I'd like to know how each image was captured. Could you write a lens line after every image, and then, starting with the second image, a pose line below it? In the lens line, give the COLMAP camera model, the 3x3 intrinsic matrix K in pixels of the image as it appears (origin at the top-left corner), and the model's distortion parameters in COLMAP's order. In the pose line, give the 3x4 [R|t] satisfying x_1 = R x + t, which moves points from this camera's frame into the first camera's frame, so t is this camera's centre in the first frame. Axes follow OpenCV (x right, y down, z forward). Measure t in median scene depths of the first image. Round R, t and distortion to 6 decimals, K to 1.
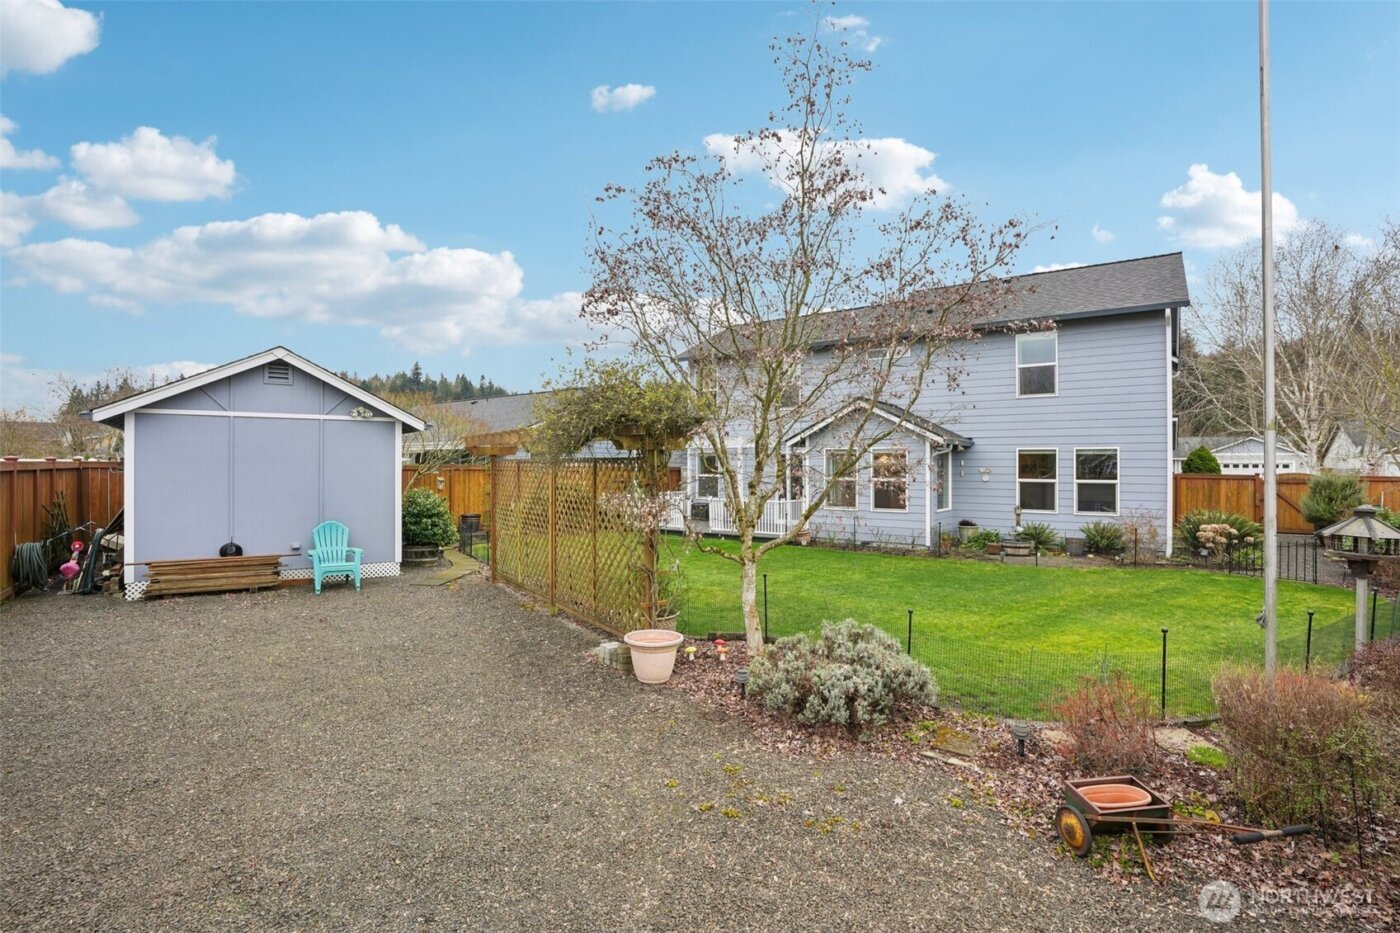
lens RADIAL K [[637.3, 0, 703.9], [0, 637.3, 463.3], [0, 0, 1]] dist [-0.055027, 0.021897]
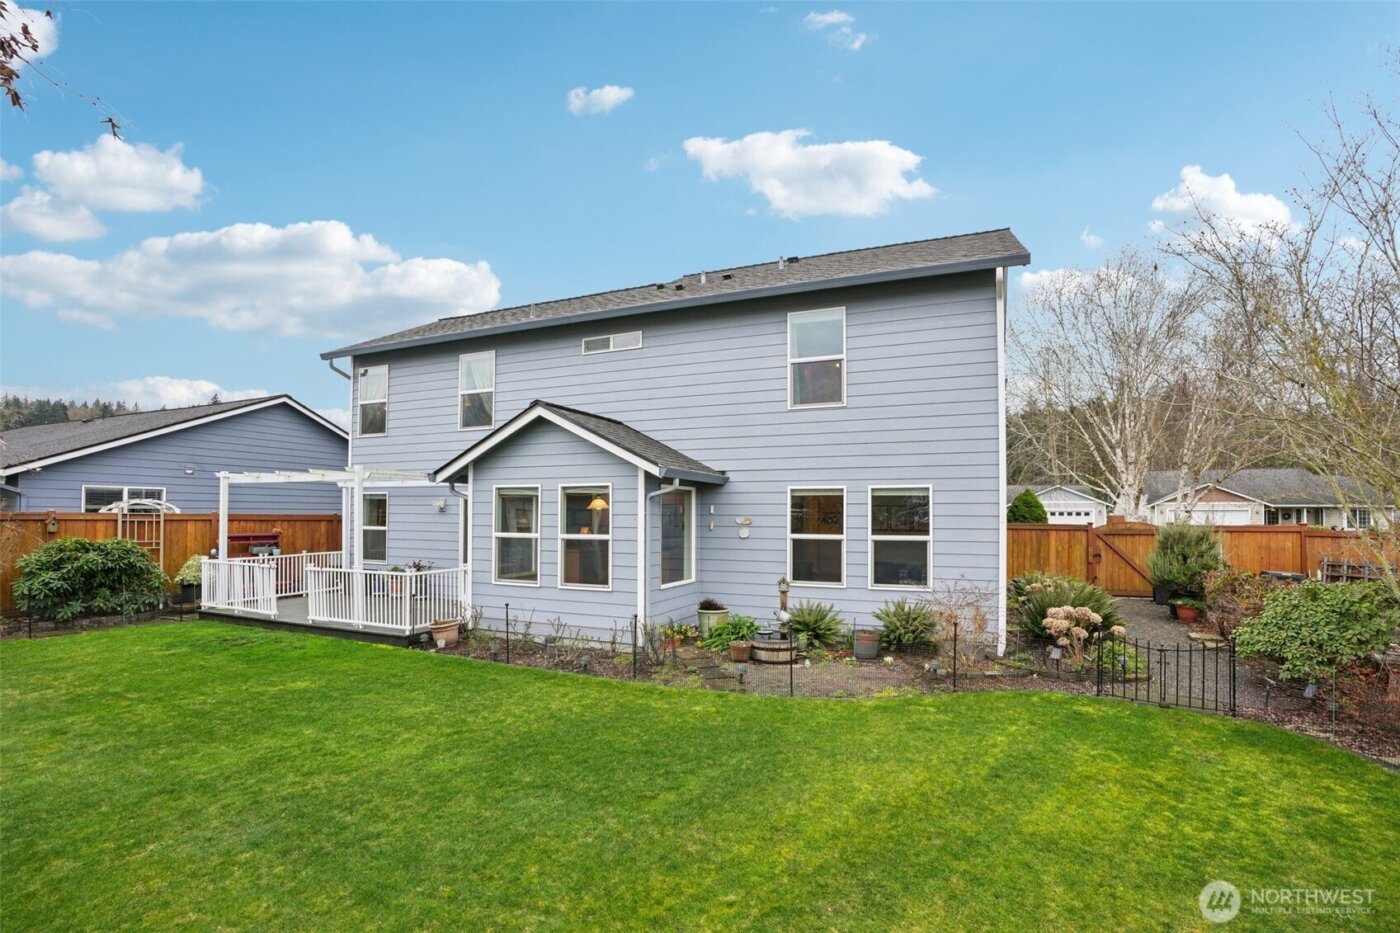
lens RADIAL K [[654.9, 0, 696.6], [0, 654.9, 515.4], [0, 0, 1]] dist [-0.035805, -0.000044]
pose [[0.974180, -0.002723, 0.225756, 0.256358], [0.001470, 0.999983, 0.005716, 0.001710], [-0.225768, -0.005236, 0.974167, 0.370126]]
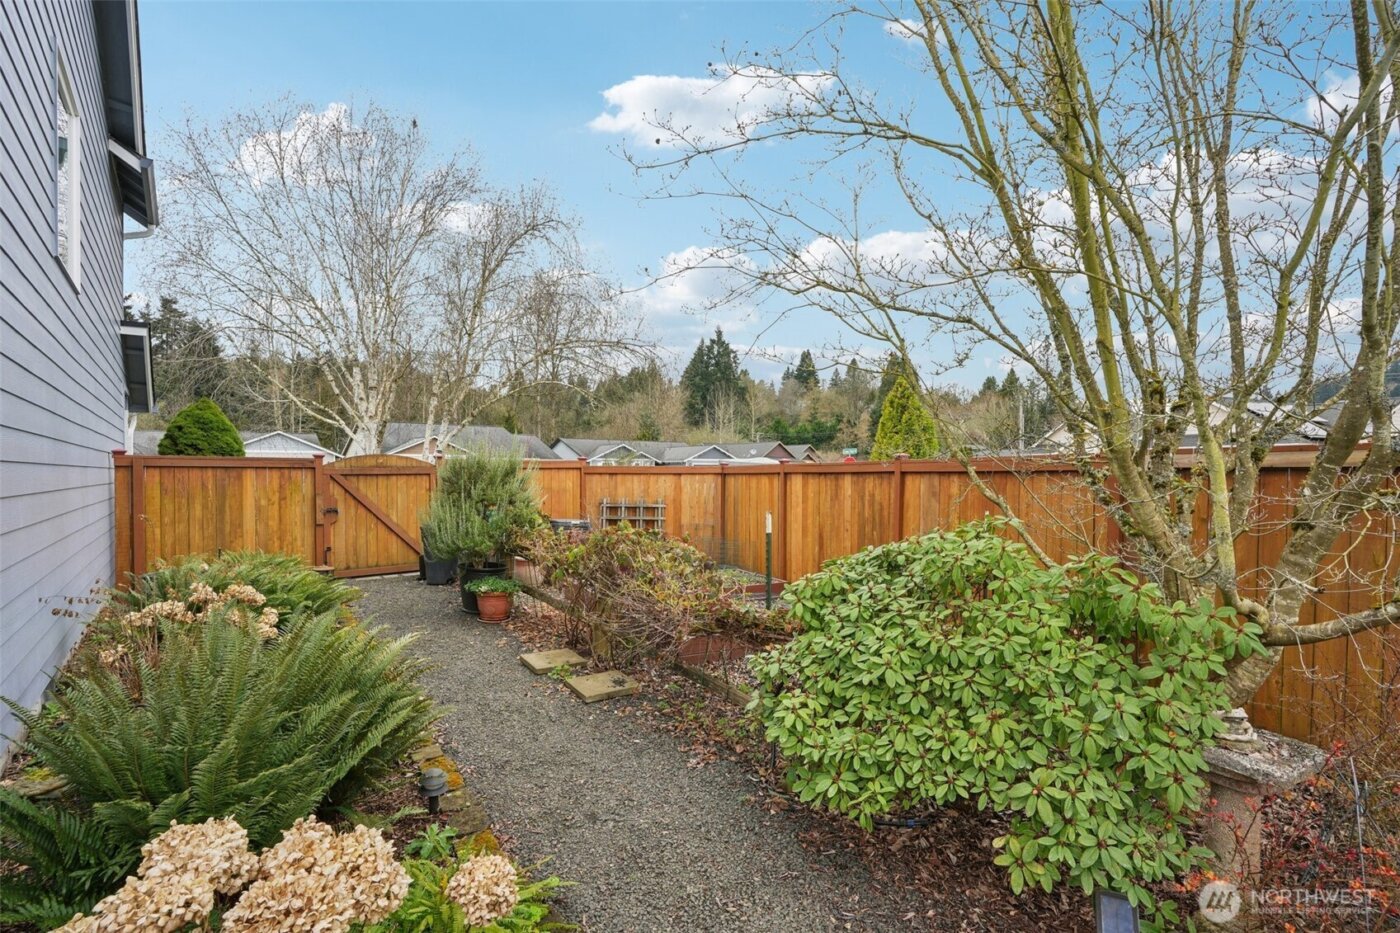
lens RADIAL K [[678.2, 0, 729.2], [0, 678.2, 454.6], [0, 0, 1]] dist [-0.063800, 0.022177]
pose [[0.237464, 0.016857, 0.971250, 0.614882], [0.004691, 0.999818, -0.018500, 0.033883], [-0.971385, 0.008949, 0.237342, 0.739165]]
